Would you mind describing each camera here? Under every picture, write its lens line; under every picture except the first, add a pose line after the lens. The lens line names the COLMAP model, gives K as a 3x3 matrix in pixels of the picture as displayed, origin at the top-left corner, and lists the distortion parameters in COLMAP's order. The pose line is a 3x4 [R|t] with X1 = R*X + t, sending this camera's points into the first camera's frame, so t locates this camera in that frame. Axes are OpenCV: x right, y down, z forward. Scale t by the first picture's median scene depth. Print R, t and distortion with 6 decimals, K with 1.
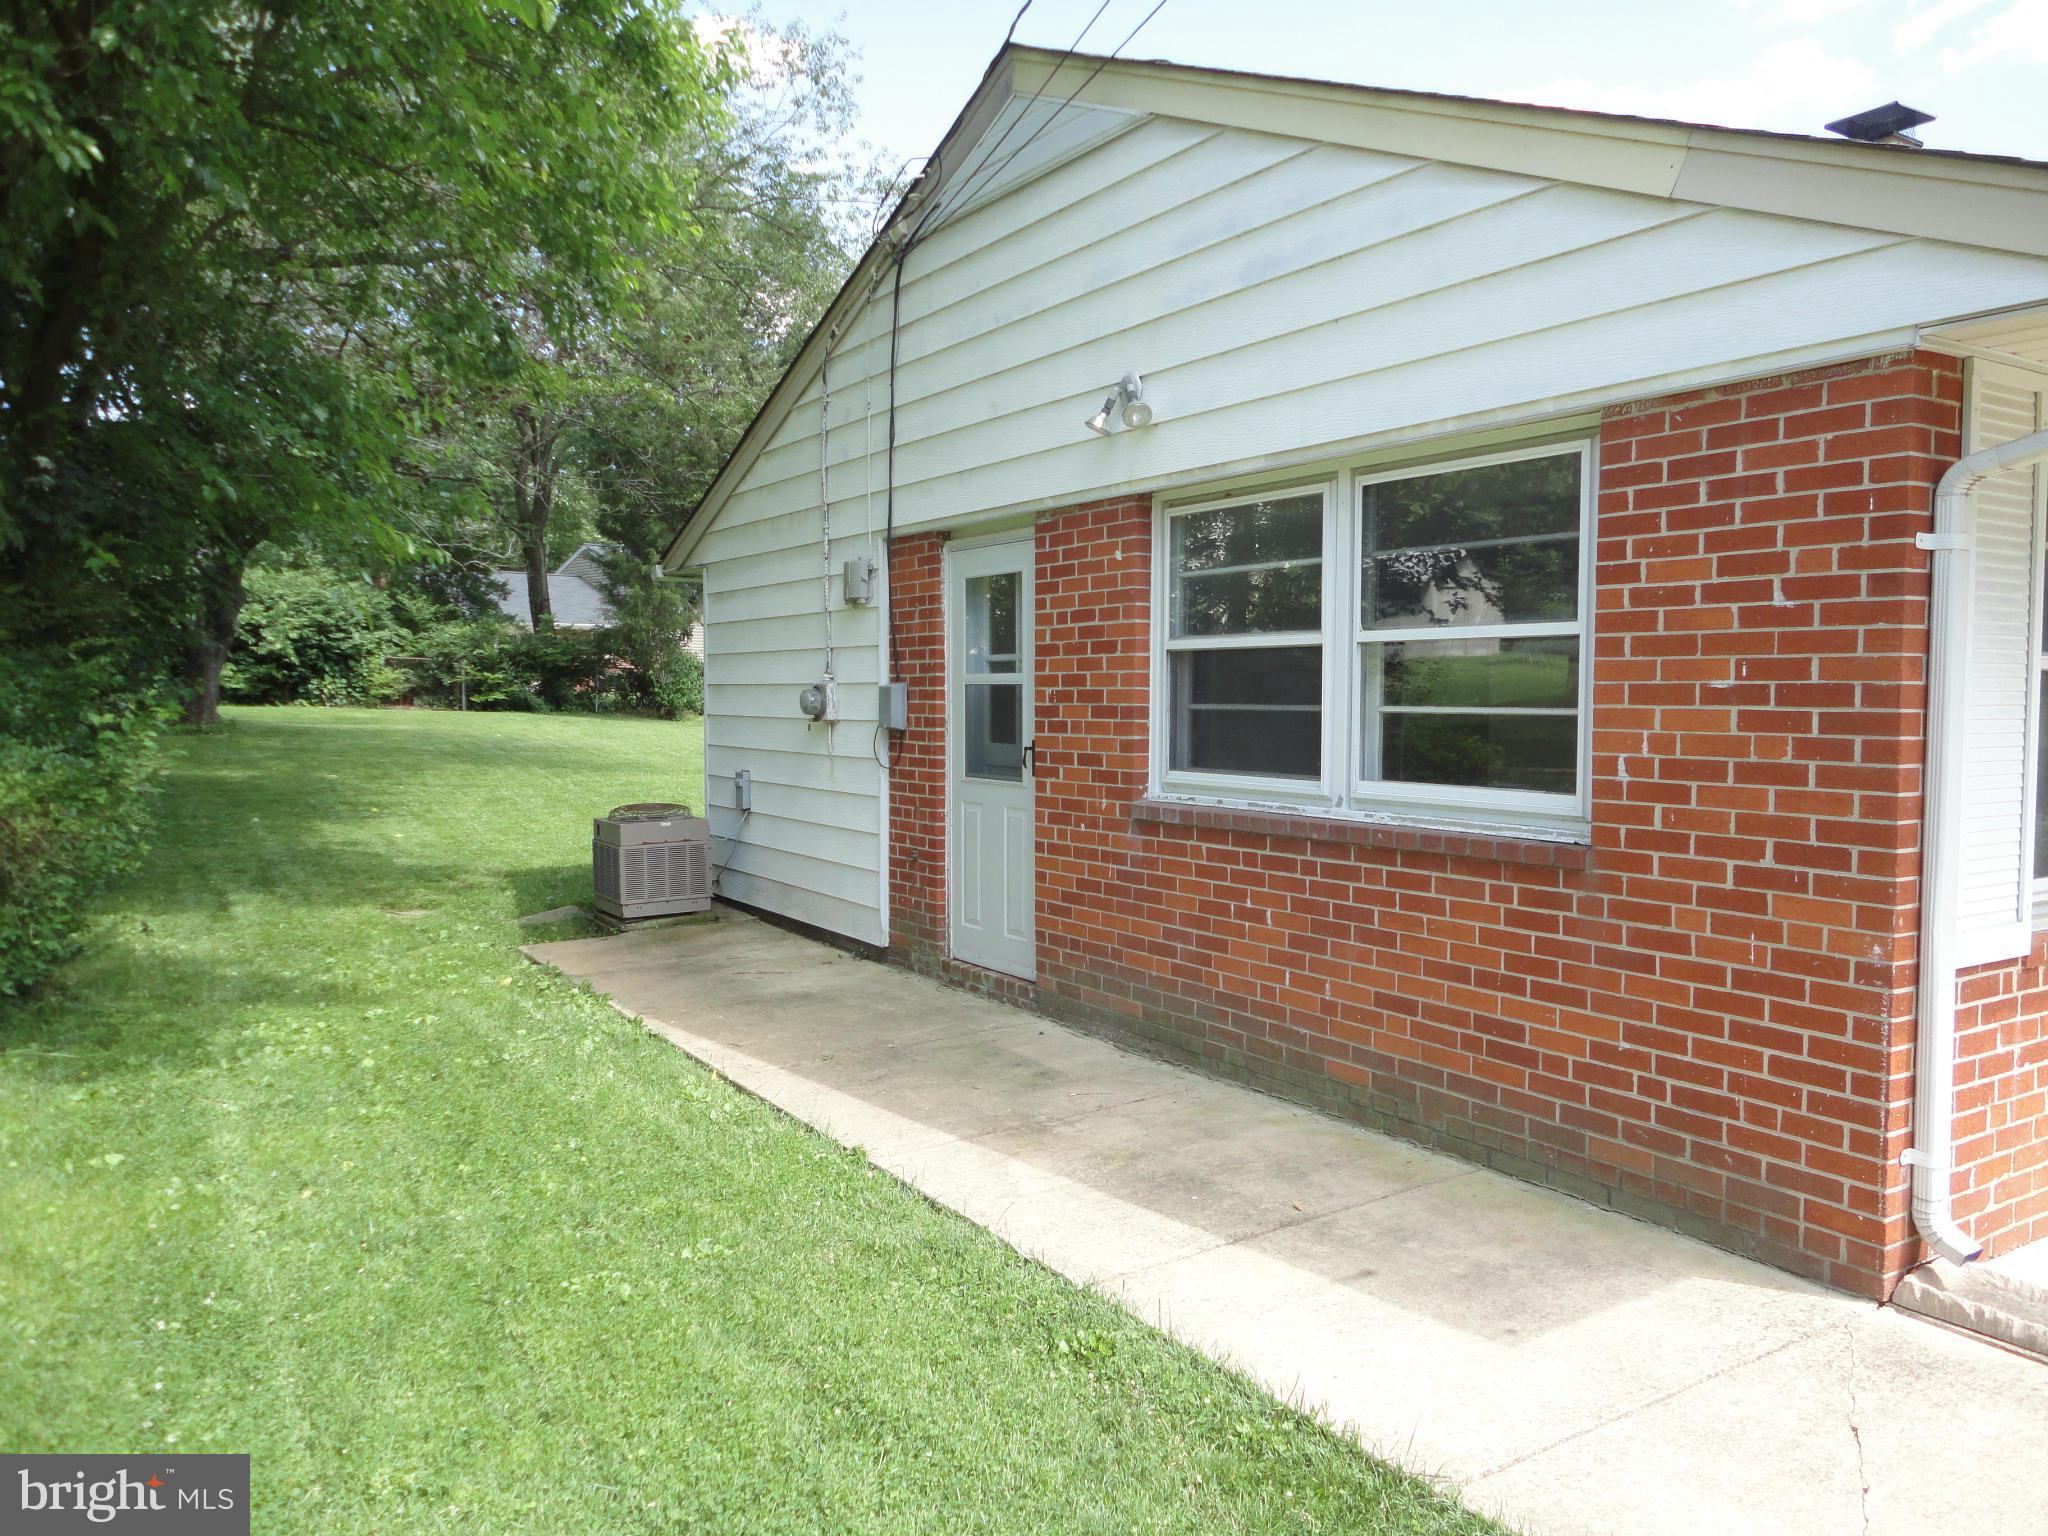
lens RADIAL K [[1533.2, 0, 1038.5], [0, 1533.2, 764.7], [0, 0, 1]] dist [0.006631, -0.007200]
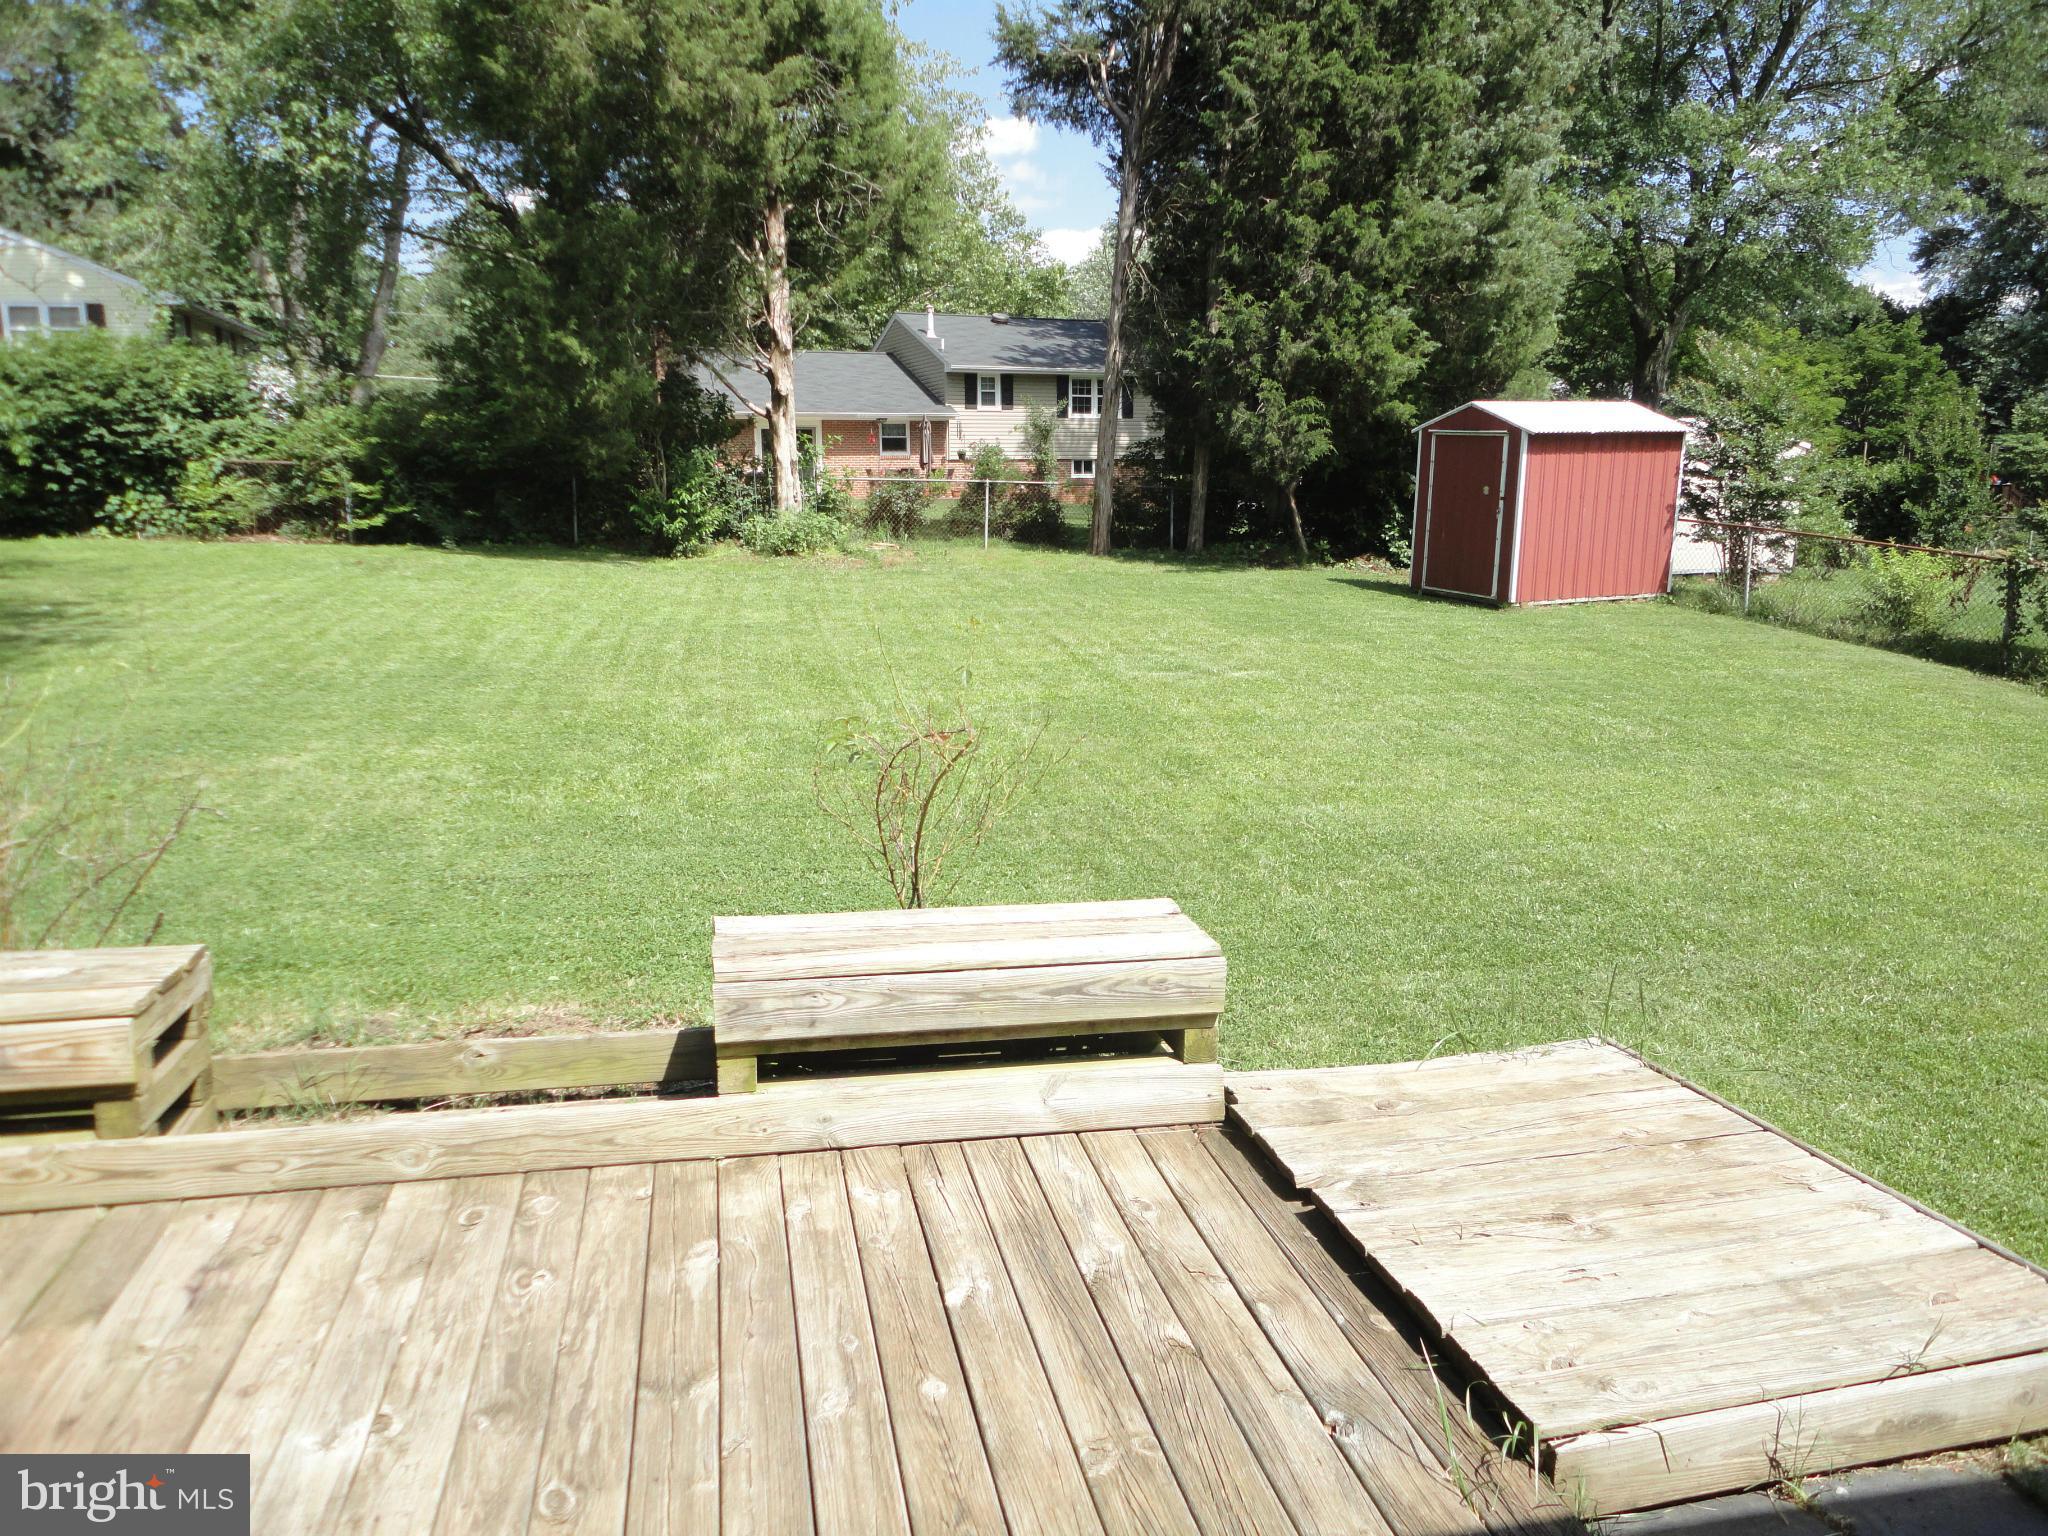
lens RADIAL K [[1533.2, 0, 1020.2], [0, 1533.2, 783.1], [0, 0, 1]] dist [0.006631, -0.007200]
pose [[0.932532, 0.060288, -0.356019, 0.129475], [-0.008913, 0.989506, 0.144217, -0.031954], [0.360978, -0.131314, 0.923283, 0.507727]]
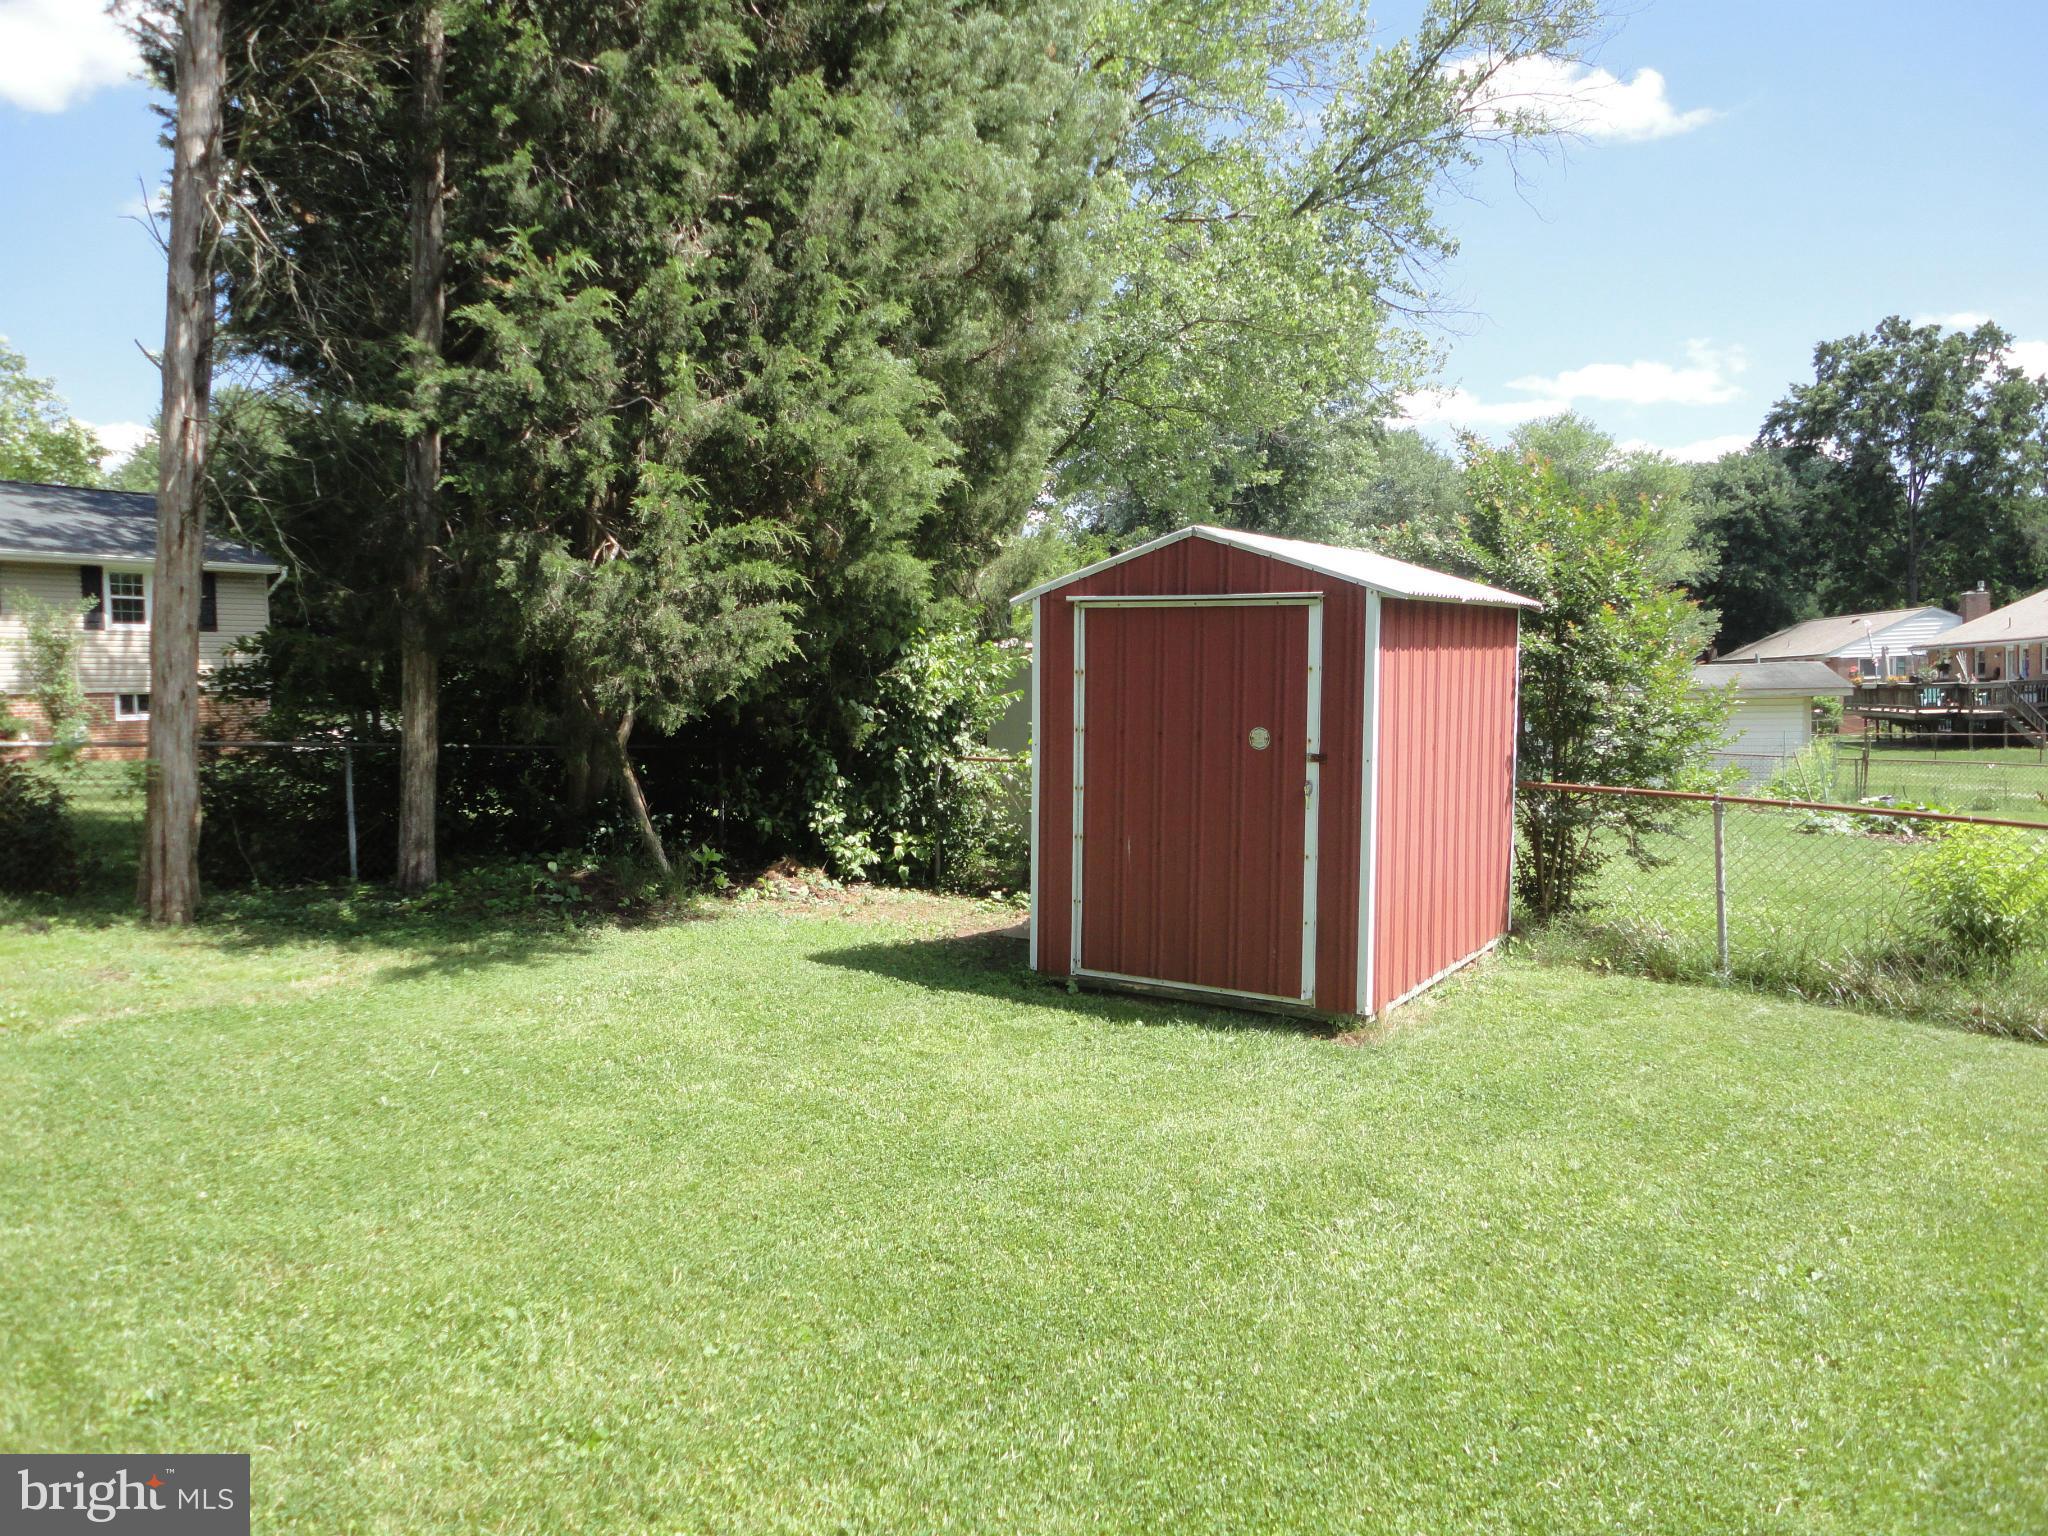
lens RADIAL K [[1533.2, 0, 1025.2], [0, 1533.2, 750.0], [0, 0, 1]] dist [0.006631, -0.007200]
pose [[0.981164, -0.038303, 0.189344, -0.001820], [0.041793, 0.999021, -0.014476, -0.056397], [-0.188604, 0.022117, 0.981804, 0.907583]]
